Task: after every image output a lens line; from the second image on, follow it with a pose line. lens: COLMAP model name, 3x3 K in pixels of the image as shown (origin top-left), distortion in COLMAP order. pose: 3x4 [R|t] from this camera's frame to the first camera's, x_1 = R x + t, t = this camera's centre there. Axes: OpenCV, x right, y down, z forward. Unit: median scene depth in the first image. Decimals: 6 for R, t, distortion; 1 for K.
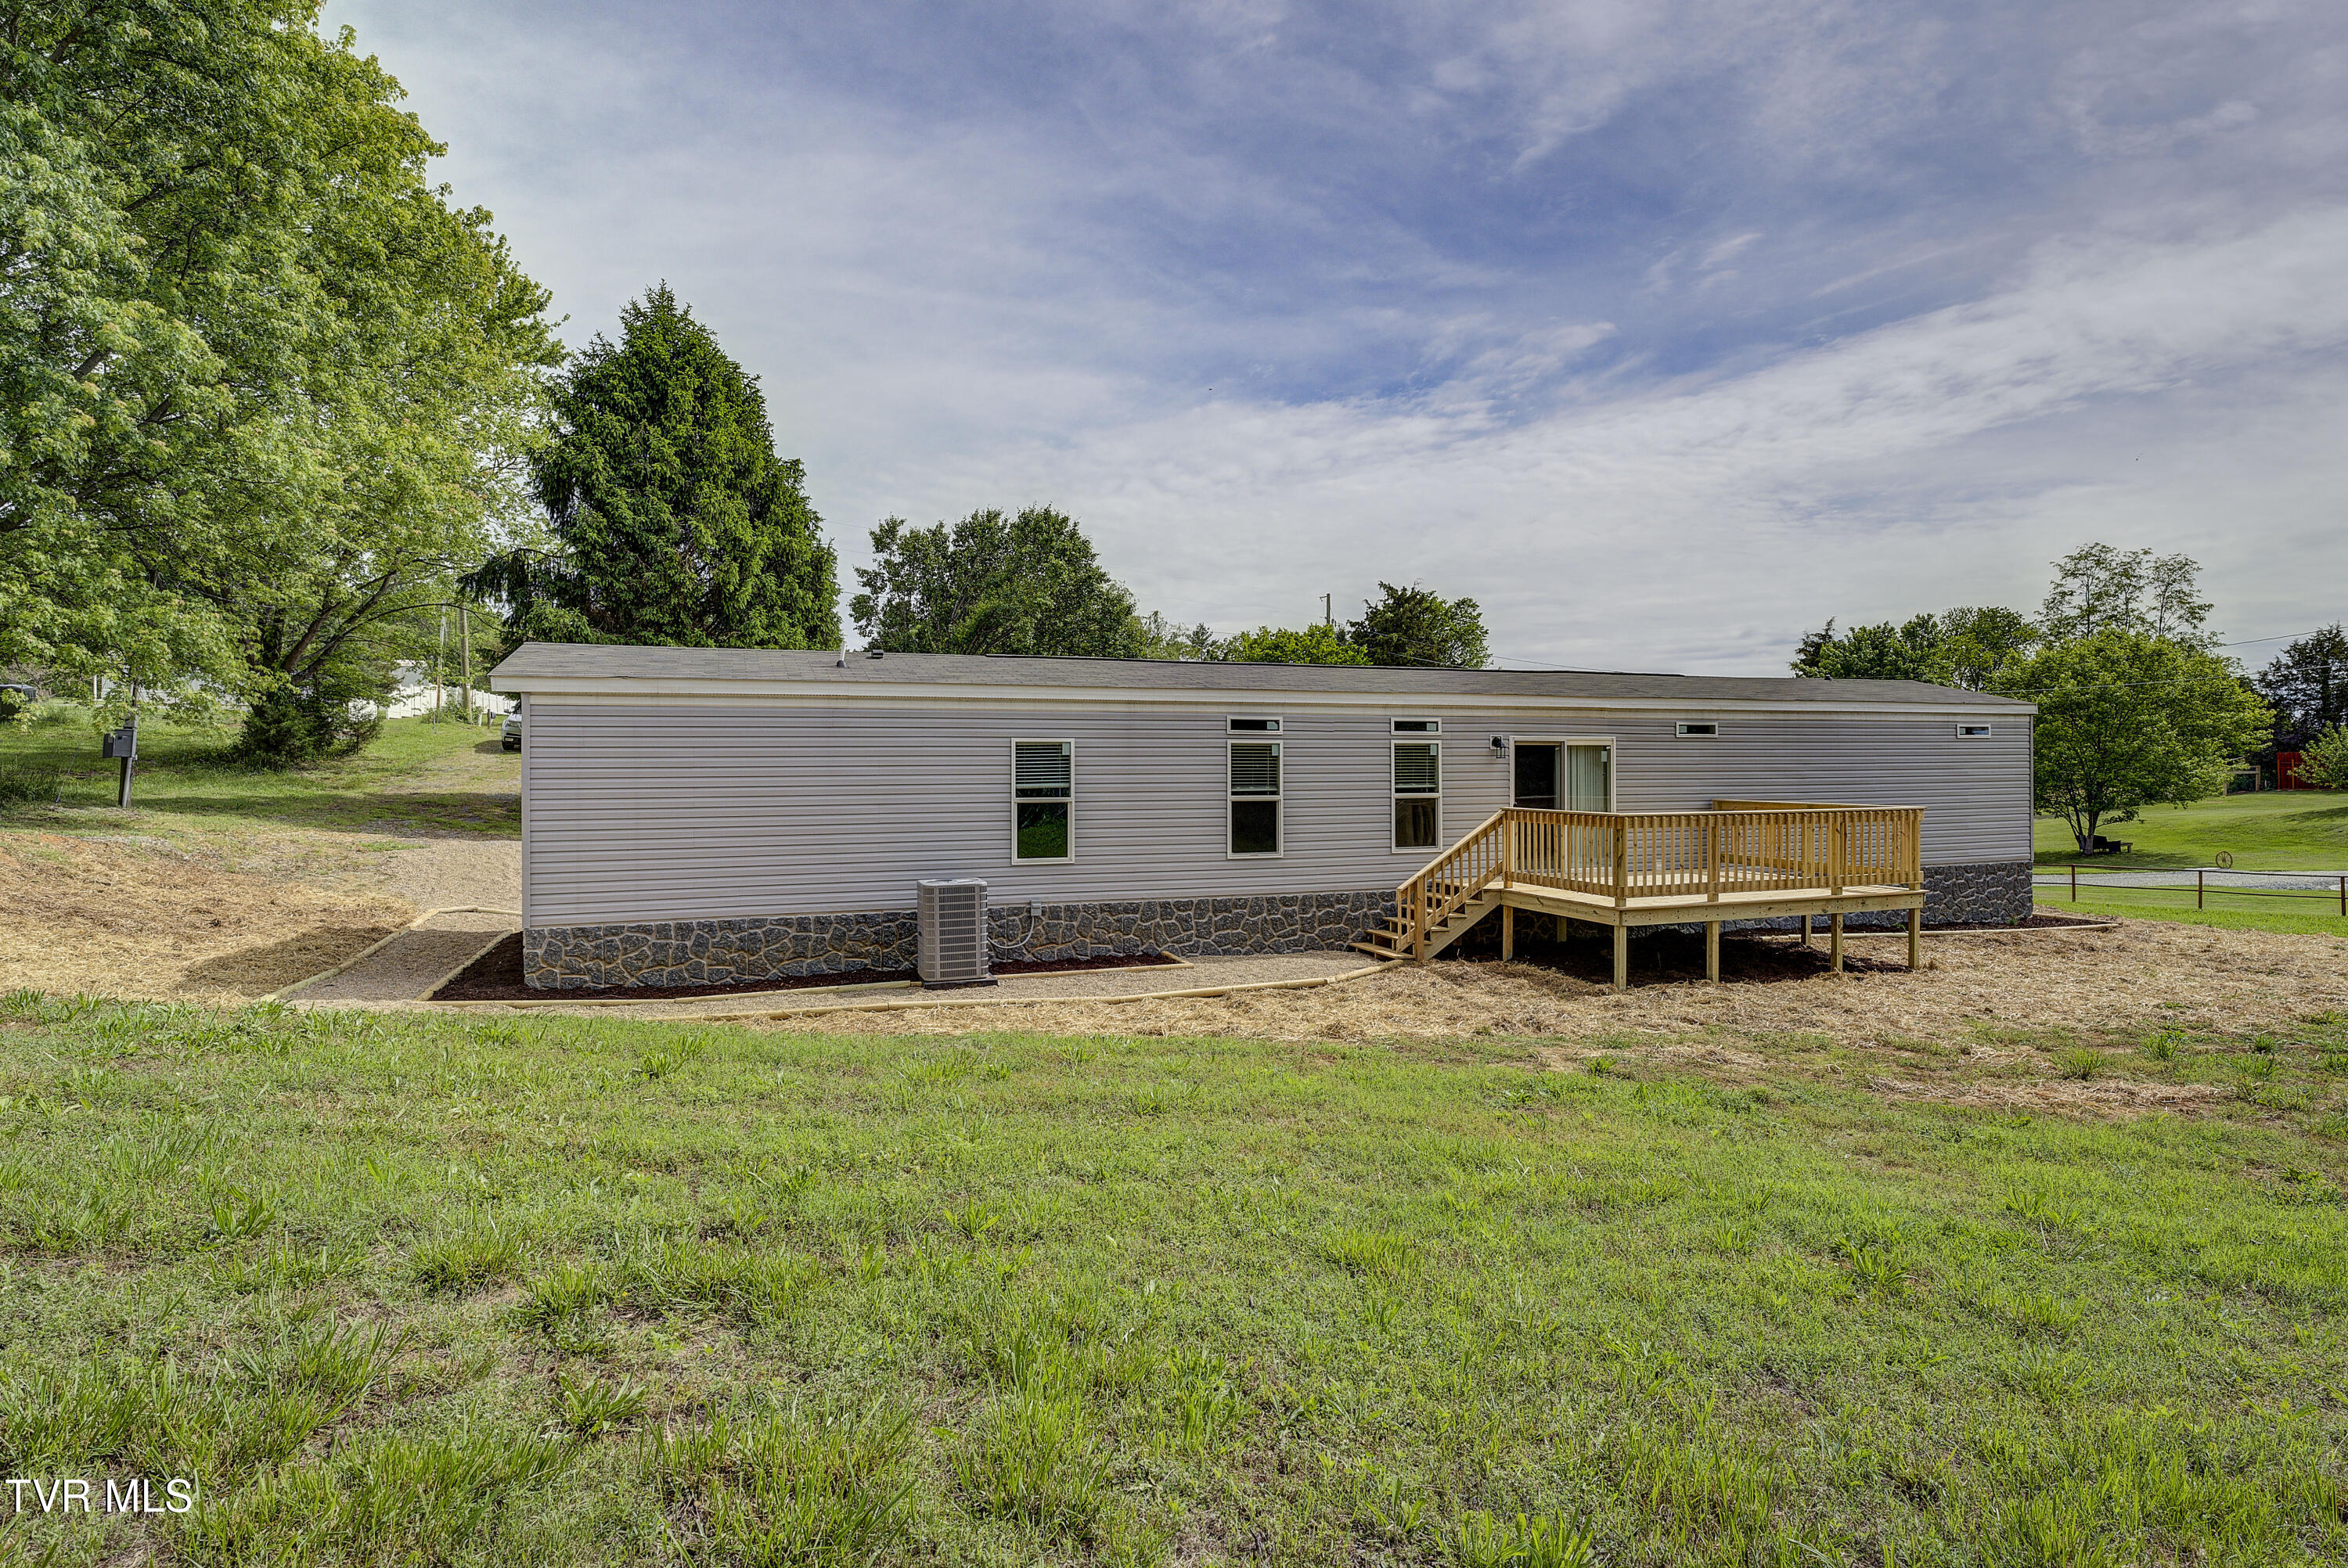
lens RADIAL K [[1209.9, 0, 1245.3], [0, 1209.9, 773.4], [0, 0, 1]] dist [-0.007312, -0.002011]
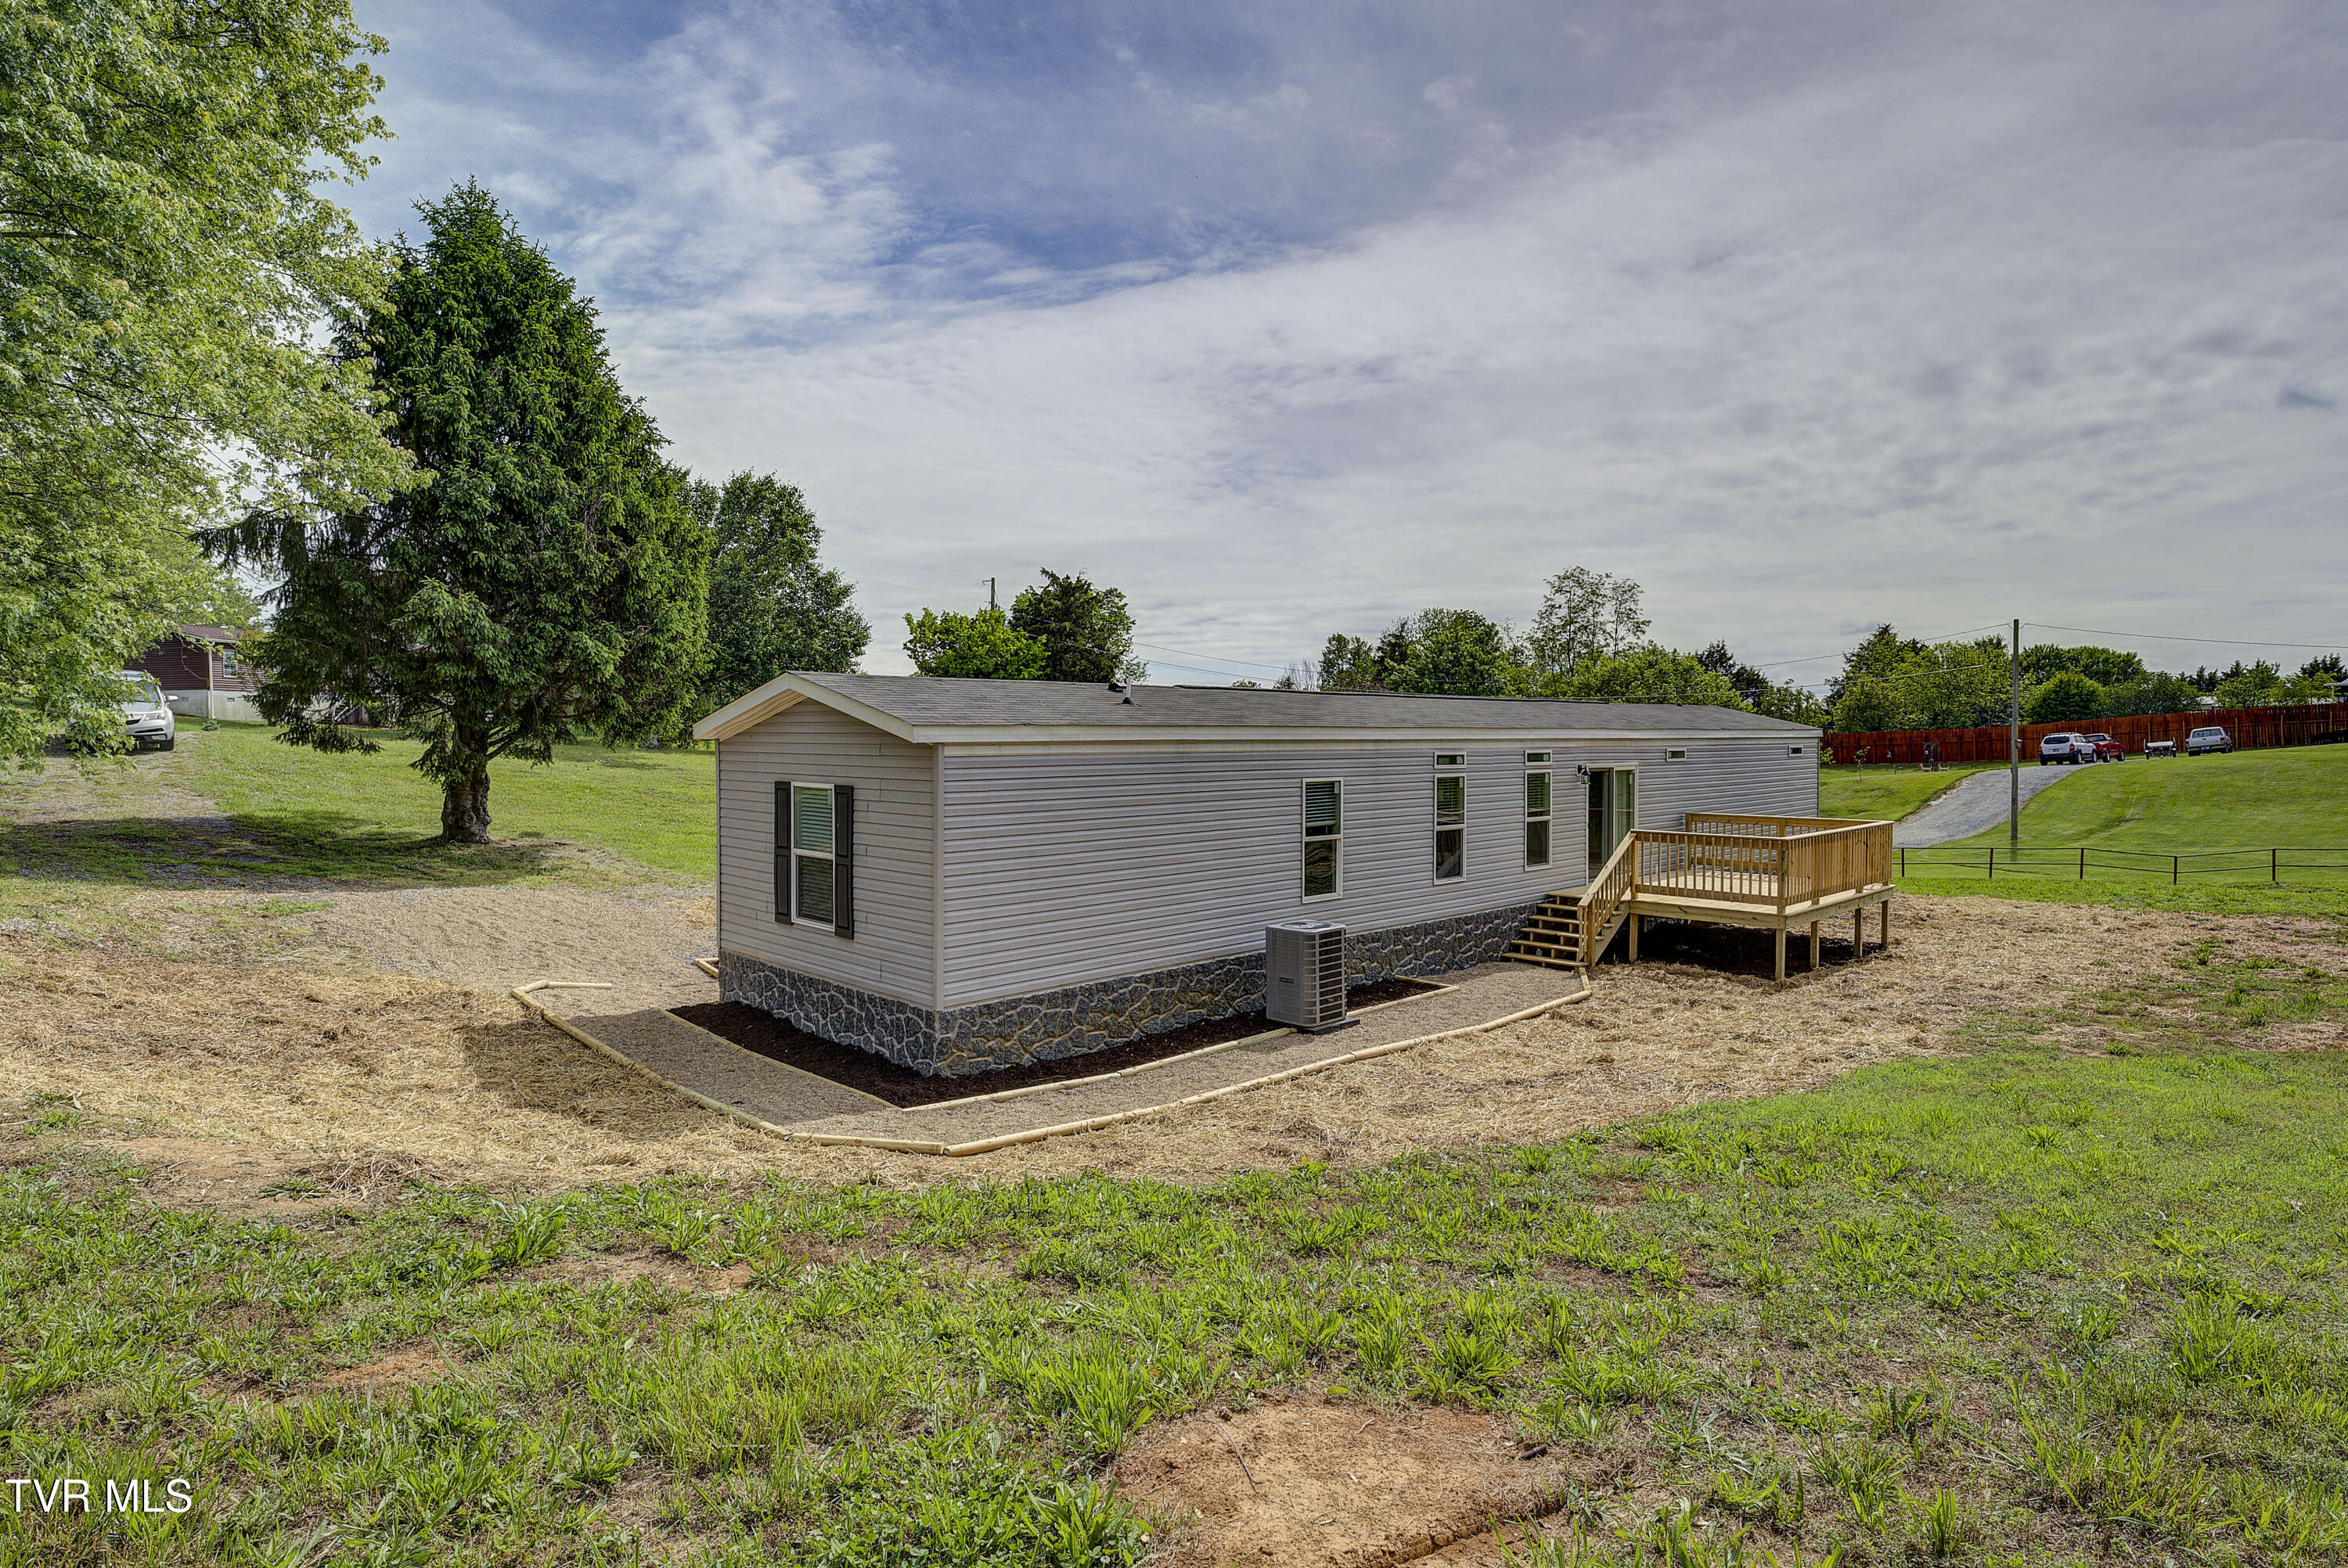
lens RADIAL K [[1209.9, 0, 1183.4], [0, 1209.9, 776.3], [0, 0, 1]] dist [-0.007312, -0.002011]
pose [[0.918689, -0.009799, 0.394861, -0.615716], [-0.001881, 0.999572, 0.029184, -0.054138], [-0.394978, -0.027554, 0.918277, 0.099190]]
